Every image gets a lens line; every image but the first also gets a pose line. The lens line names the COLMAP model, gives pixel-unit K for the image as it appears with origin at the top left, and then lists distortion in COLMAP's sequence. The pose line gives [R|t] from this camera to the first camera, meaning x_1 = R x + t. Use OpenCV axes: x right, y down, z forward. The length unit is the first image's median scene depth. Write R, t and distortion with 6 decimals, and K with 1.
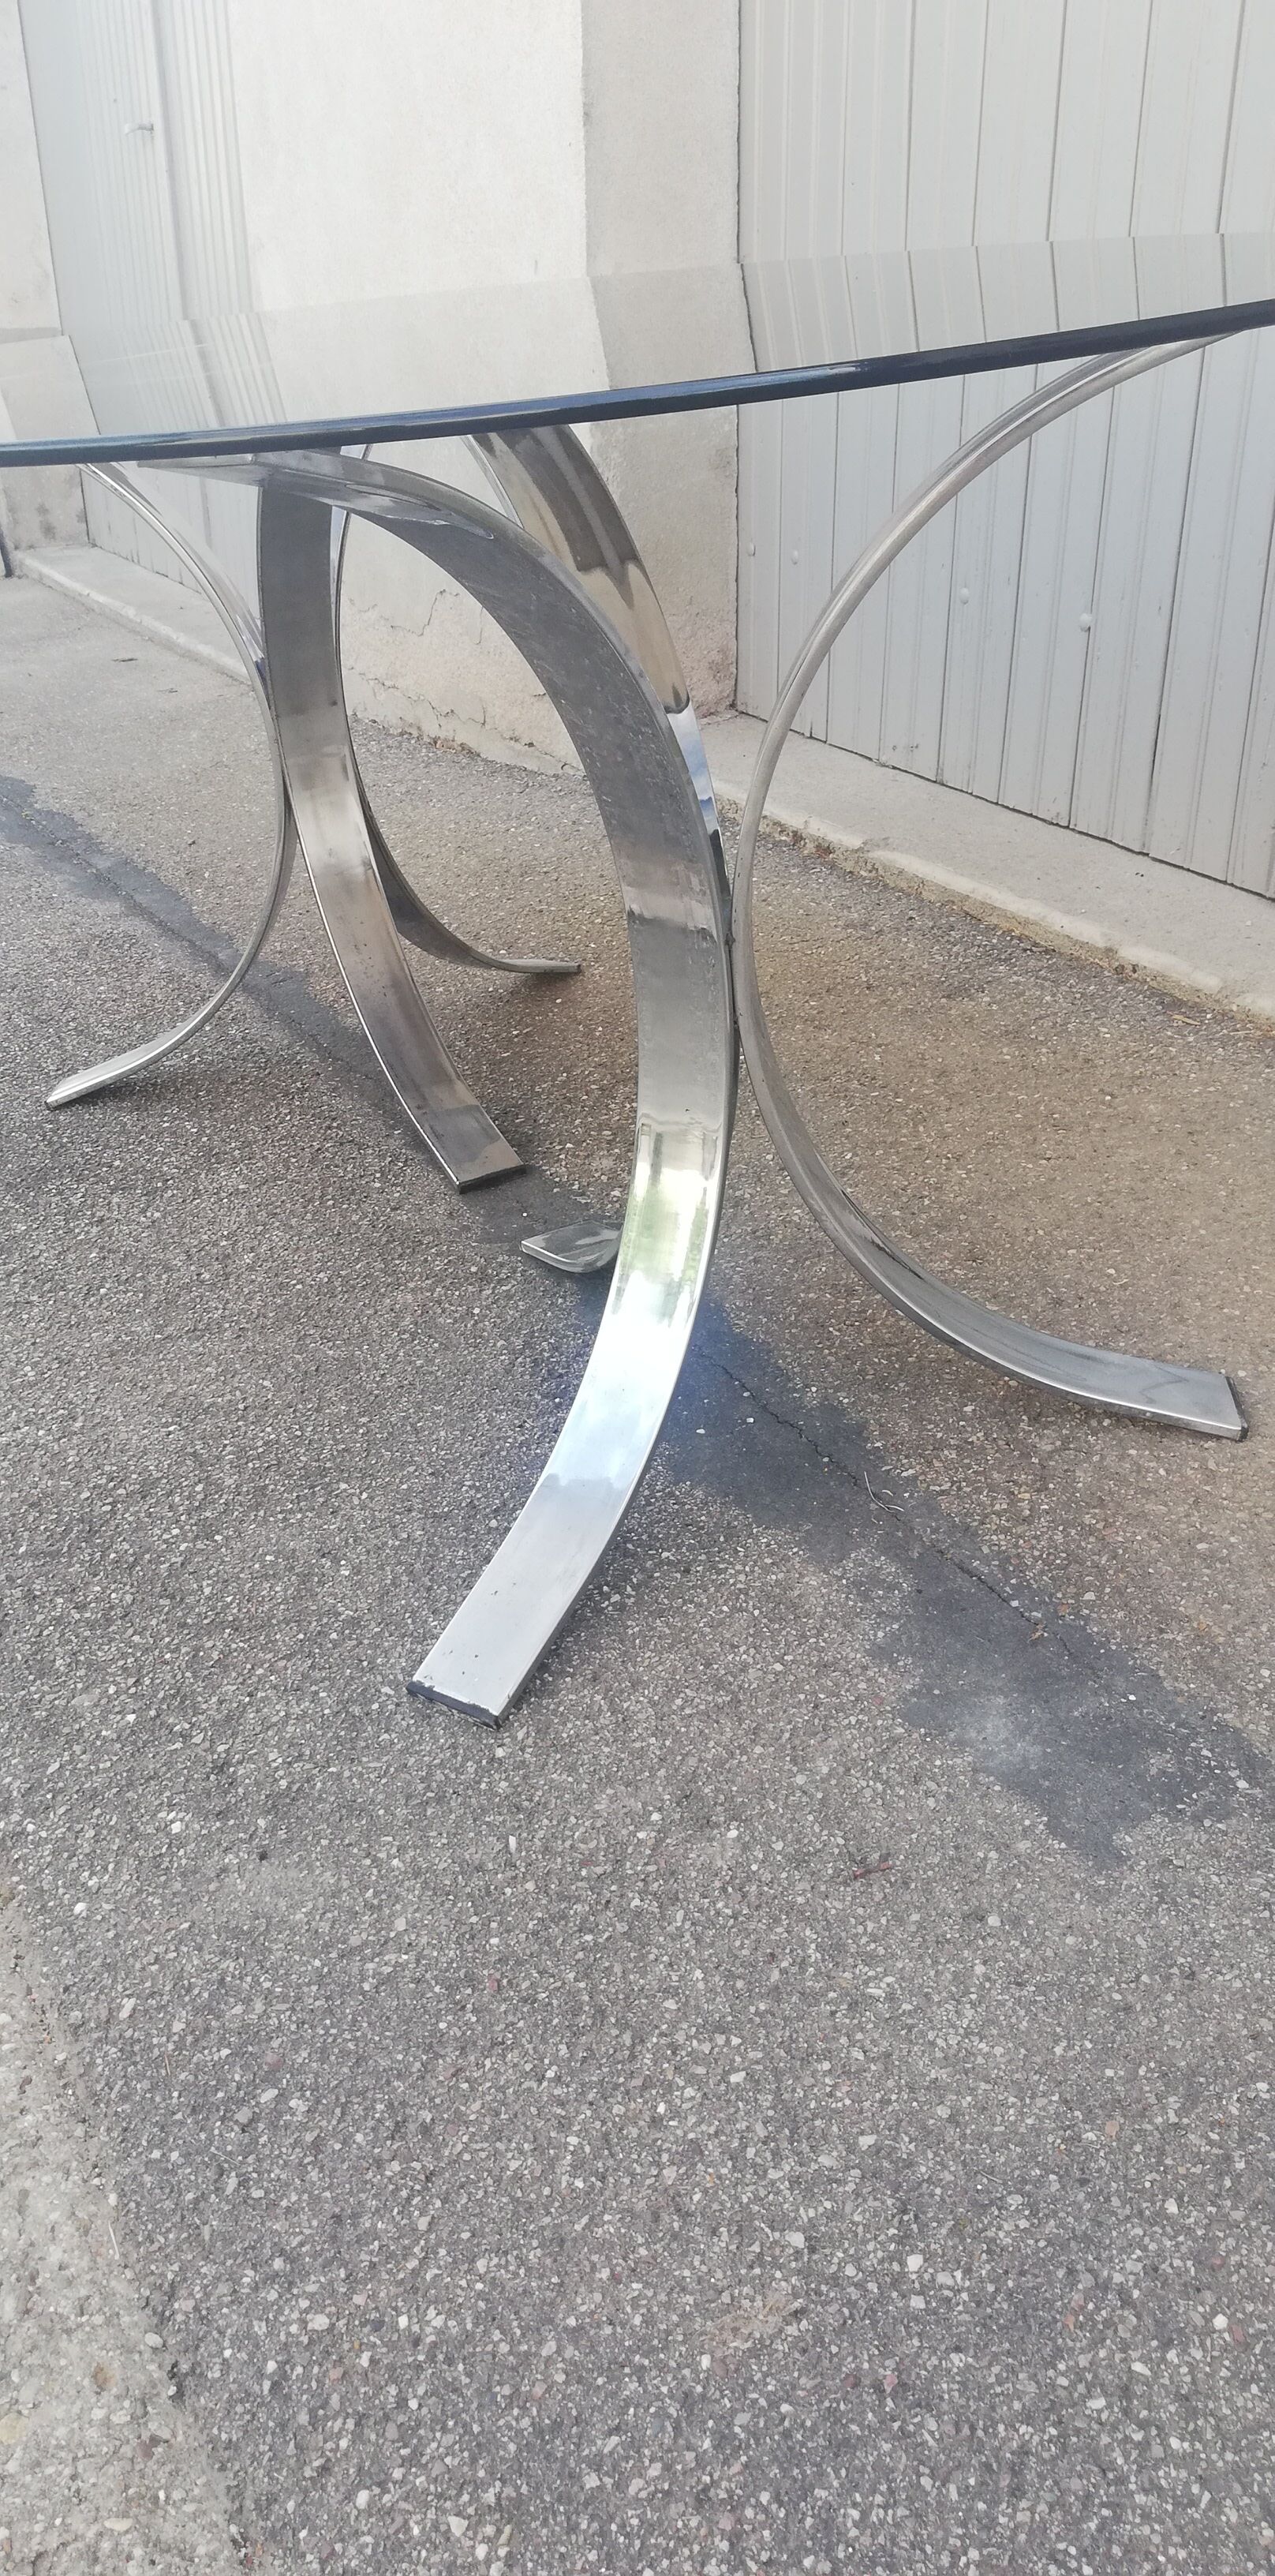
lens RADIAL K [[1932.5, 0, 636.4], [0, 1932.5, 1292.0], [0, 0, 1]] dist [0.072981, -0.111429]
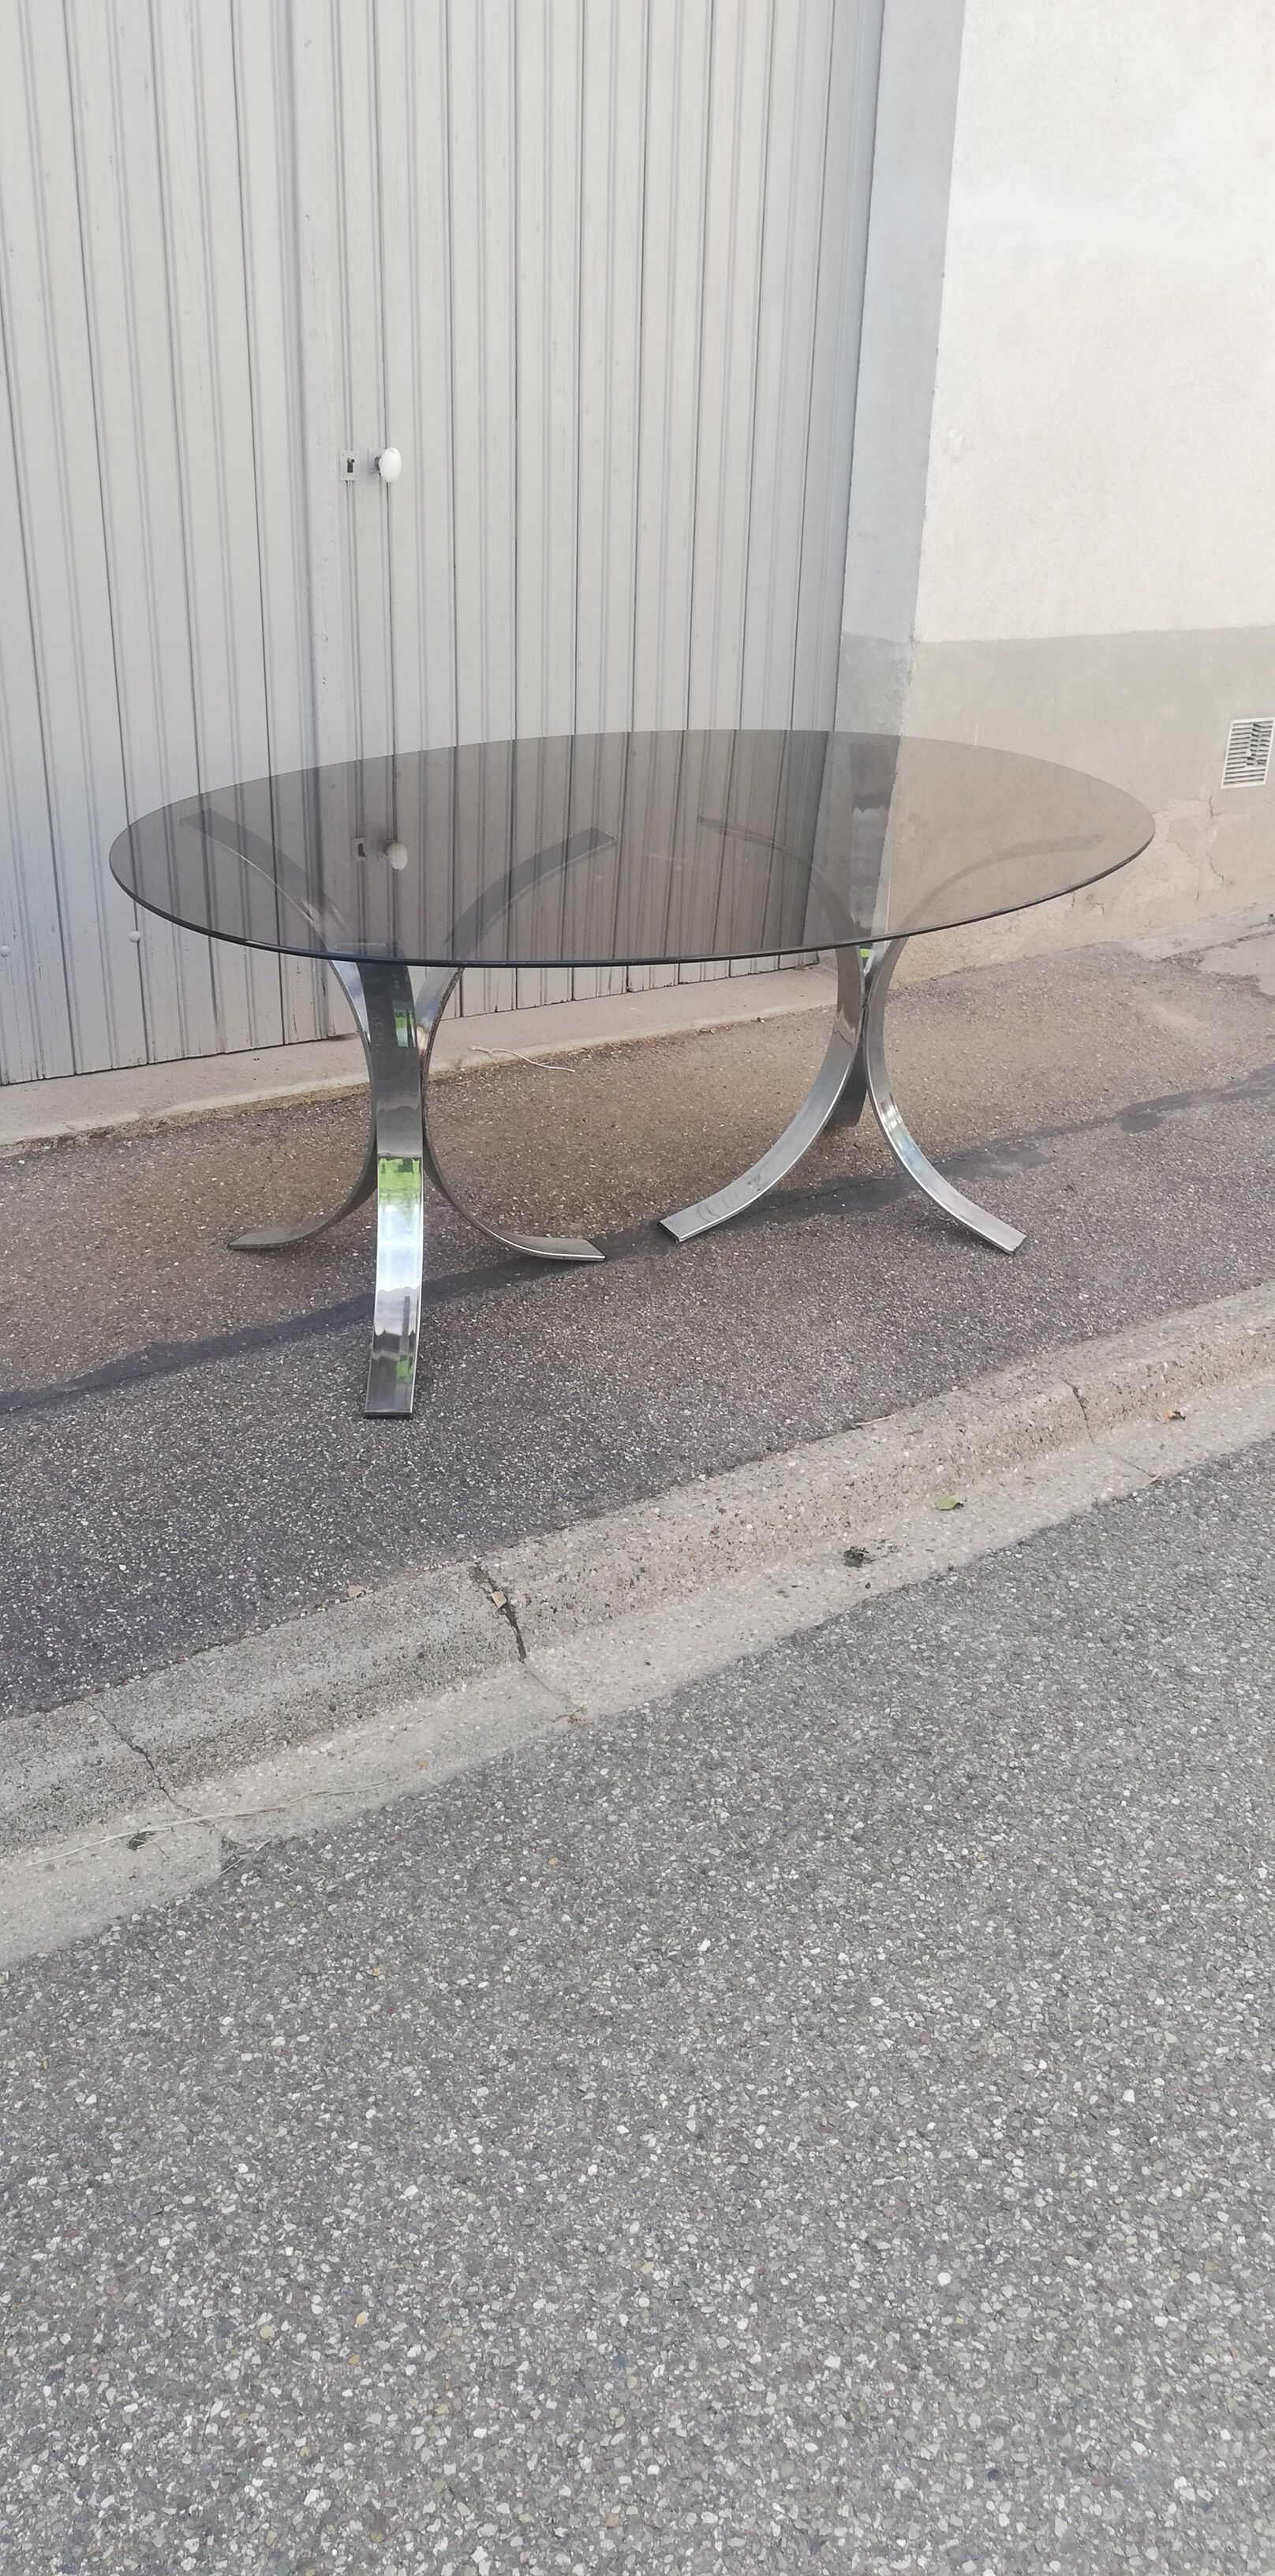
lens RADIAL K [[1932.5, 0, 637.9], [0, 1932.5, 1303.1], [0, 0, 1]] dist [0.072981, -0.111429]
pose [[-0.071593, -0.411052, 0.908796, -1.873275], [0.450743, 0.799460, 0.397107, -0.773533], [-0.889778, 0.438063, 0.128043, 0.818480]]
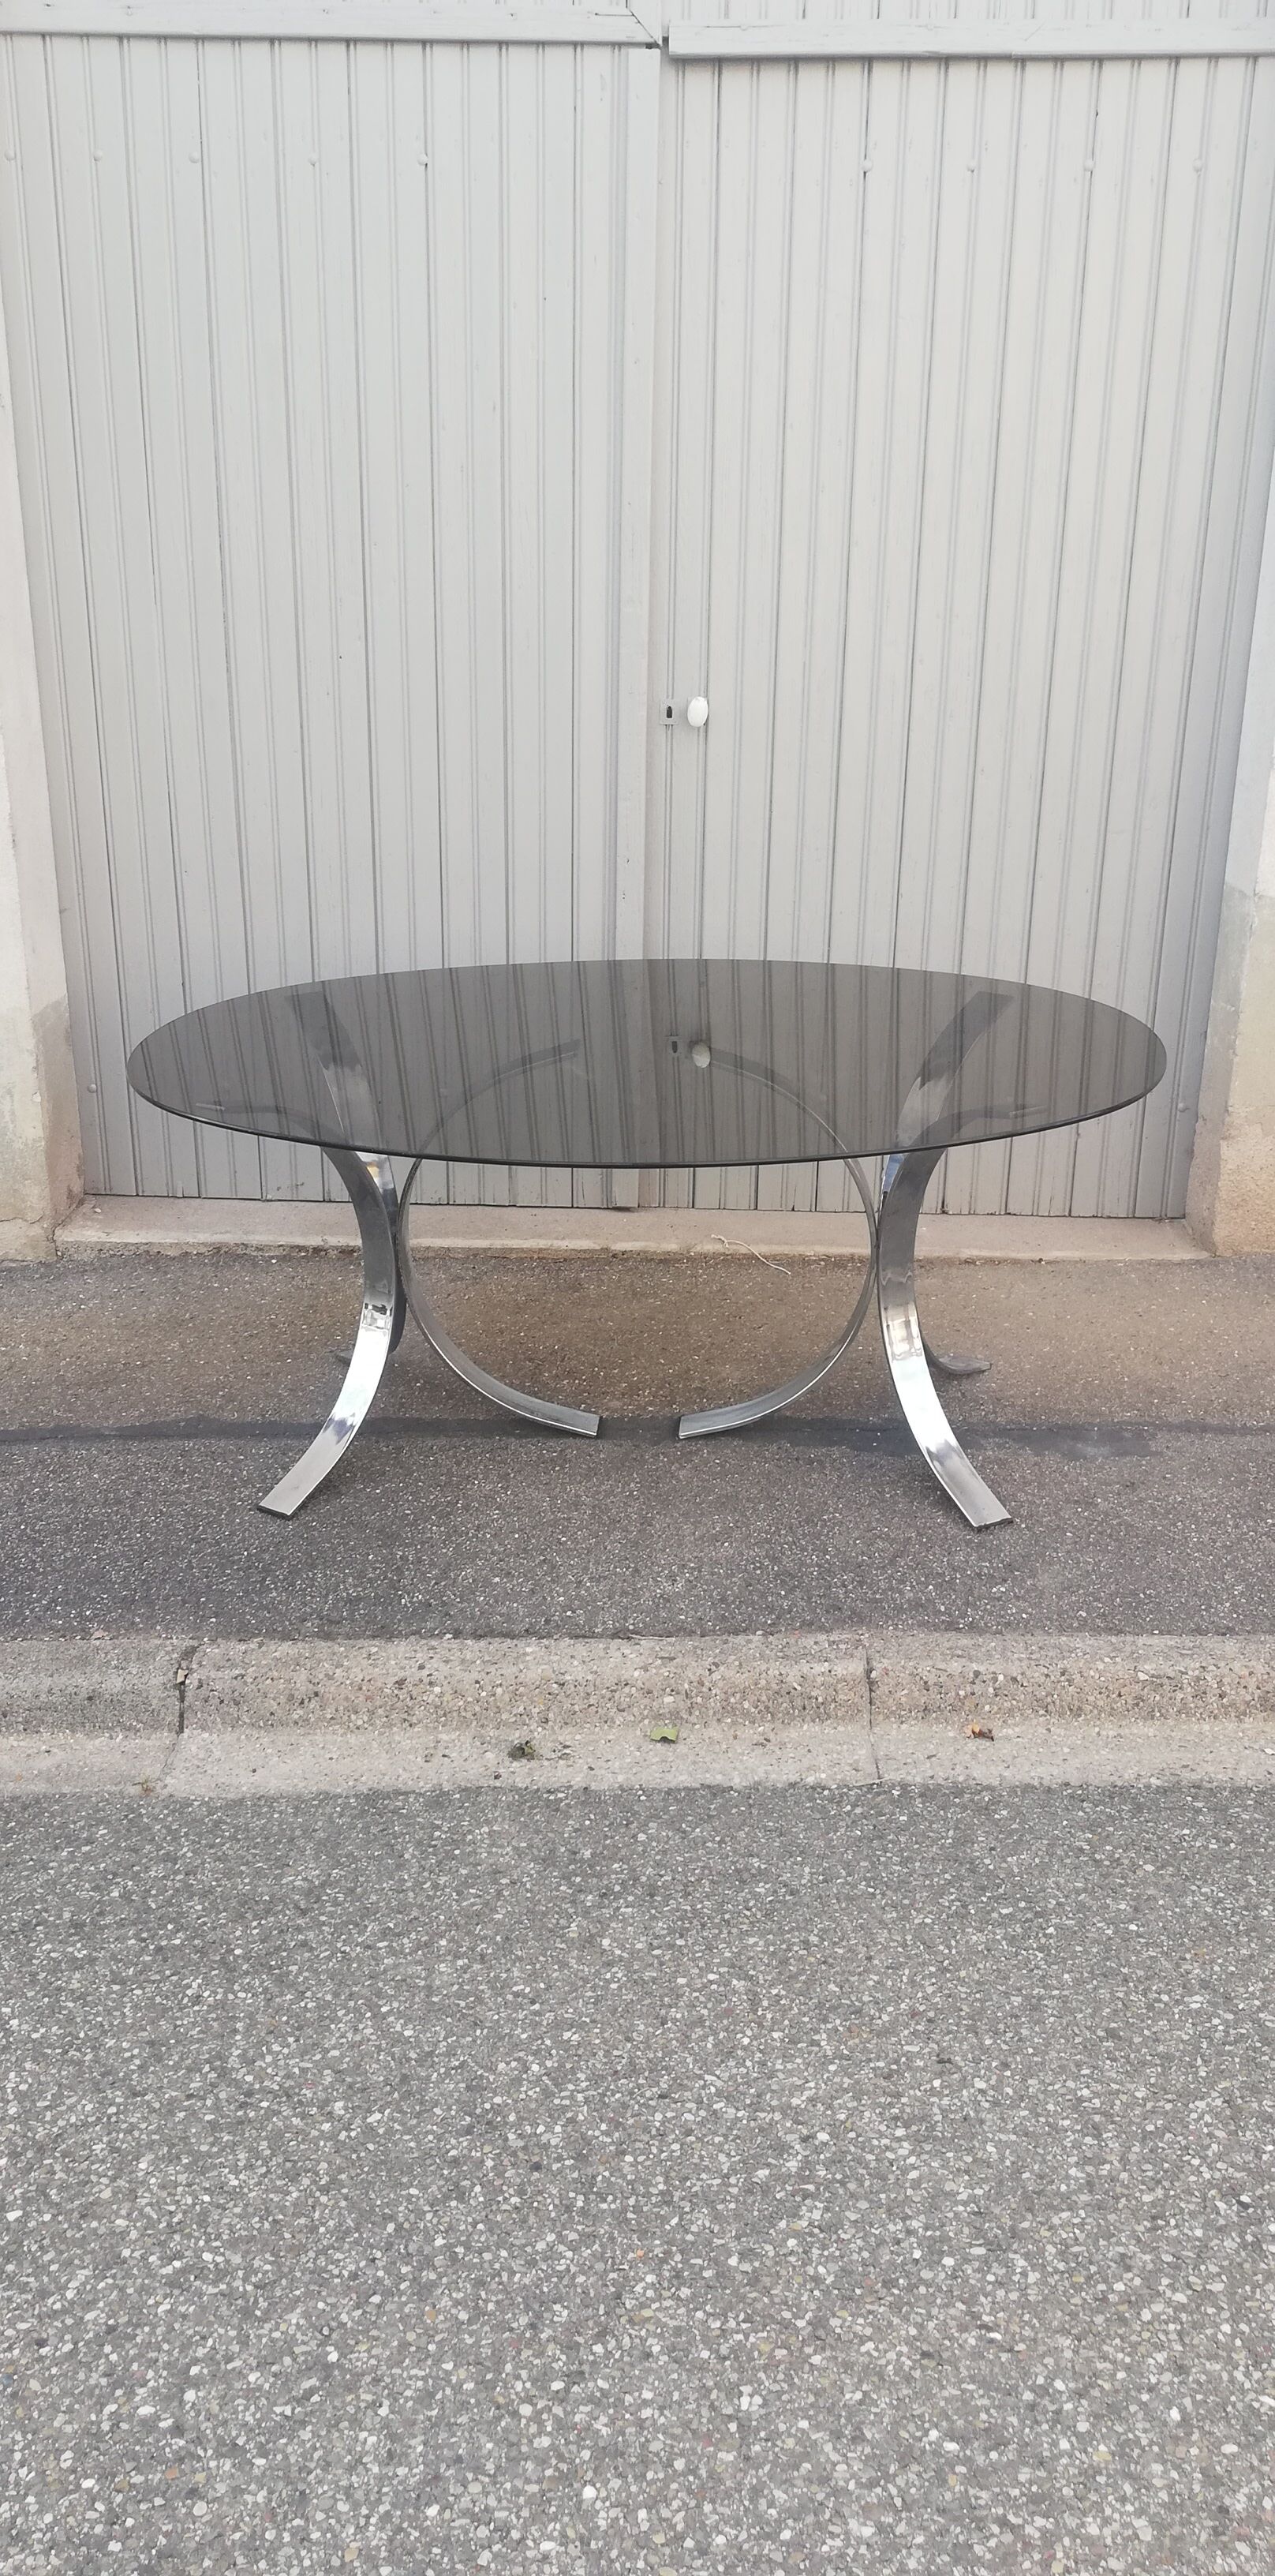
lens RADIAL K [[1932.5, 0, 640.1], [0, 1932.5, 1299.6], [0, 0, 1]] dist [0.072981, -0.111429]
pose [[0.513582, -0.276411, 0.812300, -1.692317], [0.392413, 0.917551, 0.064120, -0.303075], [-0.763050, 0.285826, 0.579705, -0.183028]]
